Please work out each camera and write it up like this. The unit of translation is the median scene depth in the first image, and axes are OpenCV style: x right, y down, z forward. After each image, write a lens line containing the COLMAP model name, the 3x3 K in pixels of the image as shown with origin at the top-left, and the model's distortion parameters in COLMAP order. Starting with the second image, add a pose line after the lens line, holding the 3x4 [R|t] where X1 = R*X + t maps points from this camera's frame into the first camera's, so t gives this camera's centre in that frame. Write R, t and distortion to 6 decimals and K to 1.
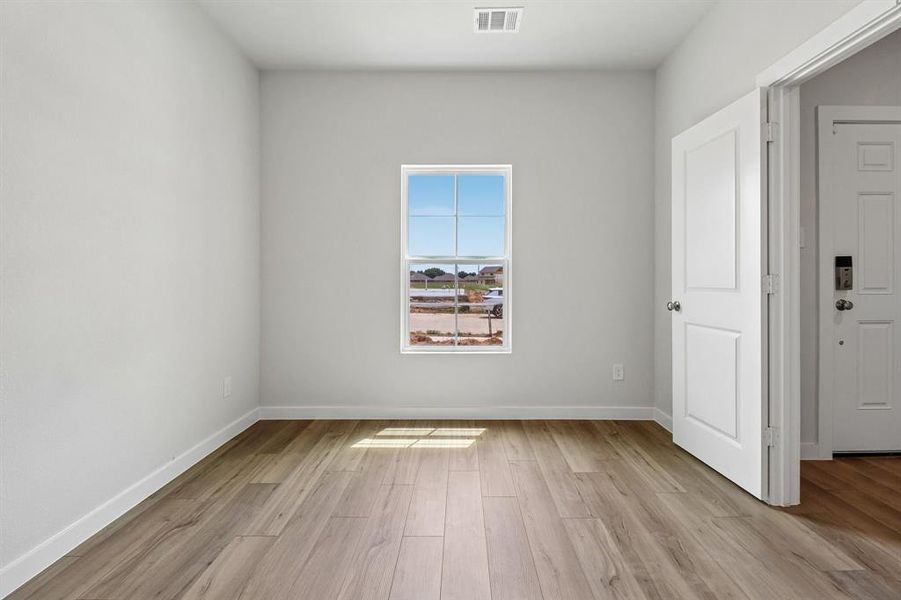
lens RADIAL K [[425.3, 0, 453.3], [0, 425.3, 275.6], [0, 0, 1]] dist [0.001035, -0.010334]
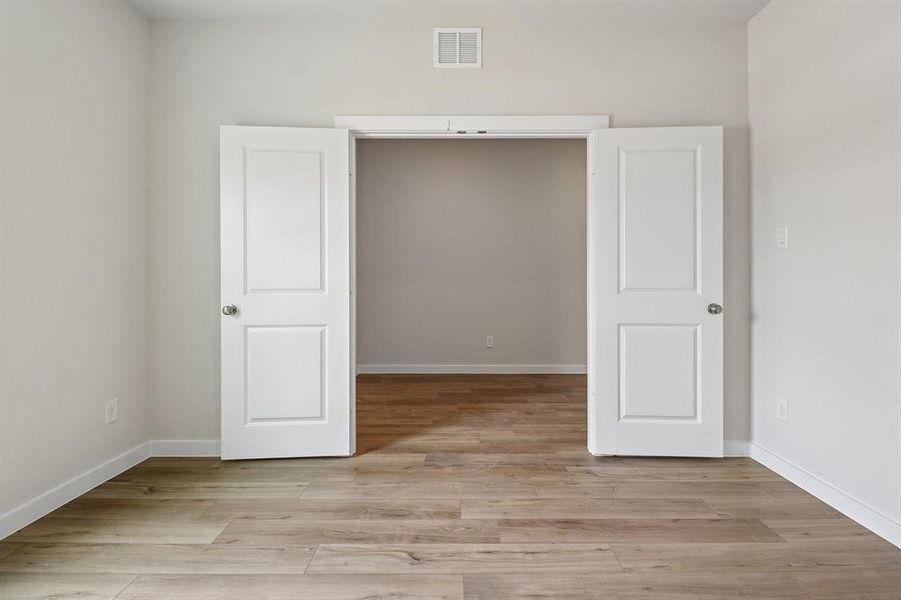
lens RADIAL K [[425.3, 0, 473.3], [0, 425.3, 270.0], [0, 0, 1]] dist [0.001035, -0.010334]
pose [[-0.033399, 0.009632, 0.999396, -0.514132], [-0.006834, 0.999928, -0.009865, -0.011550], [-0.999419, -0.007159, -0.033331, 0.617638]]
